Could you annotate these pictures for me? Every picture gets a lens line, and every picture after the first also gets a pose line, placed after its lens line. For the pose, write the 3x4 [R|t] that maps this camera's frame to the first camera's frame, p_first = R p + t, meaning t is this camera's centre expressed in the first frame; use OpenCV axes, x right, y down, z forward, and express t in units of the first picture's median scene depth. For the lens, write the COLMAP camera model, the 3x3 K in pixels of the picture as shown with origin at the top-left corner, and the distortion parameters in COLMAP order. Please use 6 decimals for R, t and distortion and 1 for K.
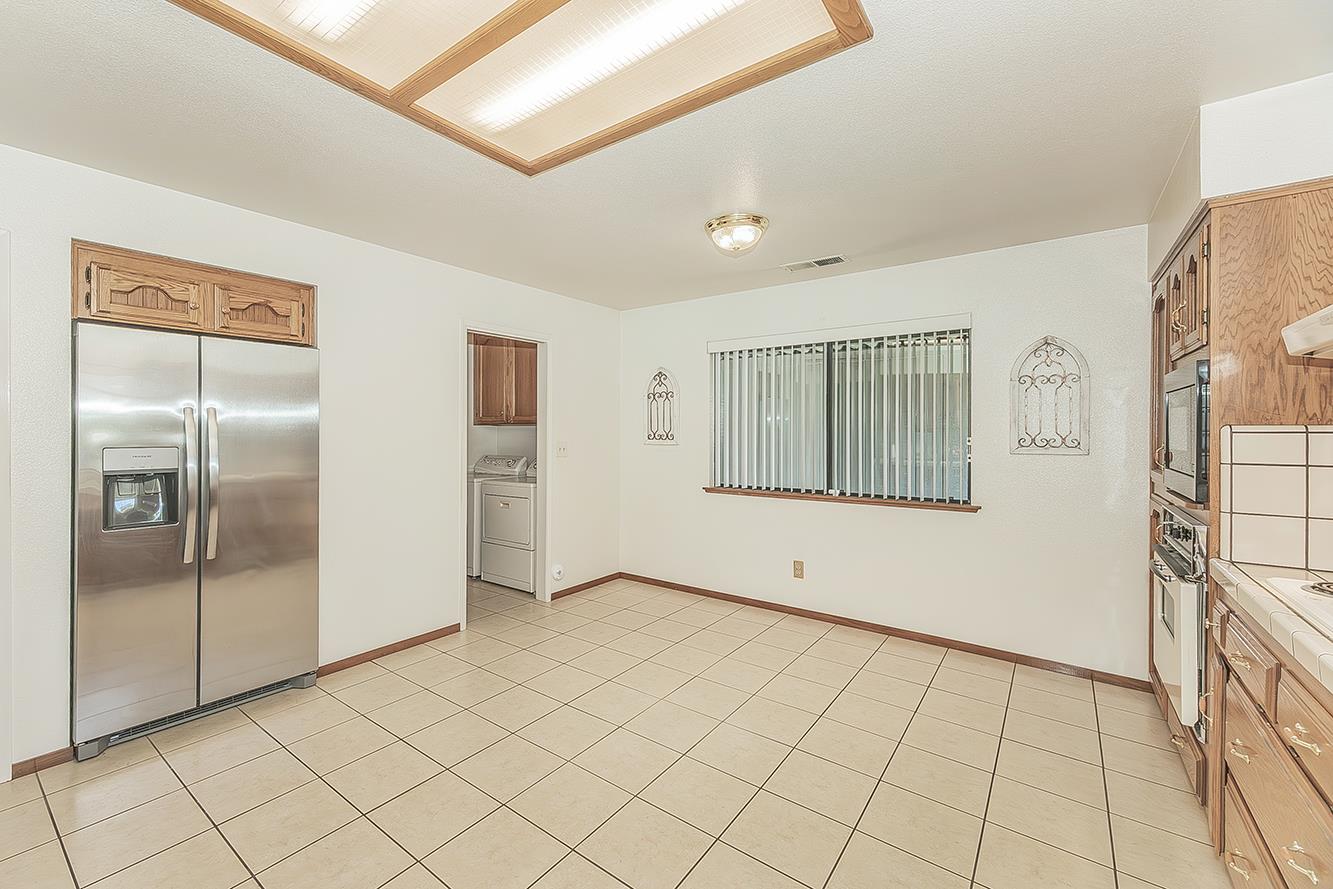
lens RADIAL K [[557.8, 0, 666.8], [0, 557.8, 438.2], [0, 0, 1]] dist [0.001193, 0.000400]
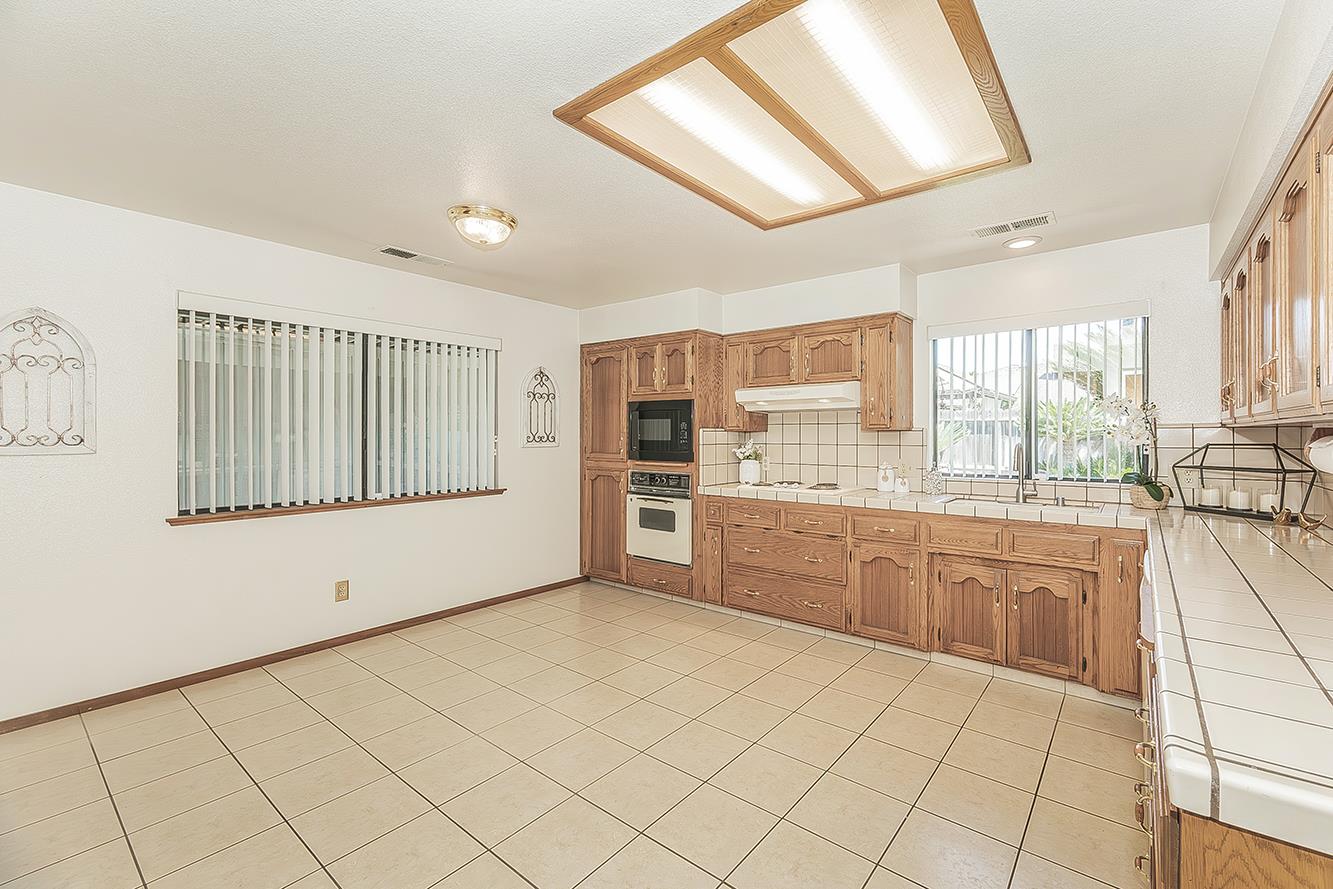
lens RADIAL K [[561.9, 0, 672.5], [0, 561.9, 457.5], [0, 0, 1]] dist [0.002087, 0.000522]
pose [[0.051382, -0.050133, 0.997420, -0.794225], [0.009277, 0.998720, 0.049721, -0.013457], [-0.998636, 0.006698, 0.051781, 0.589596]]
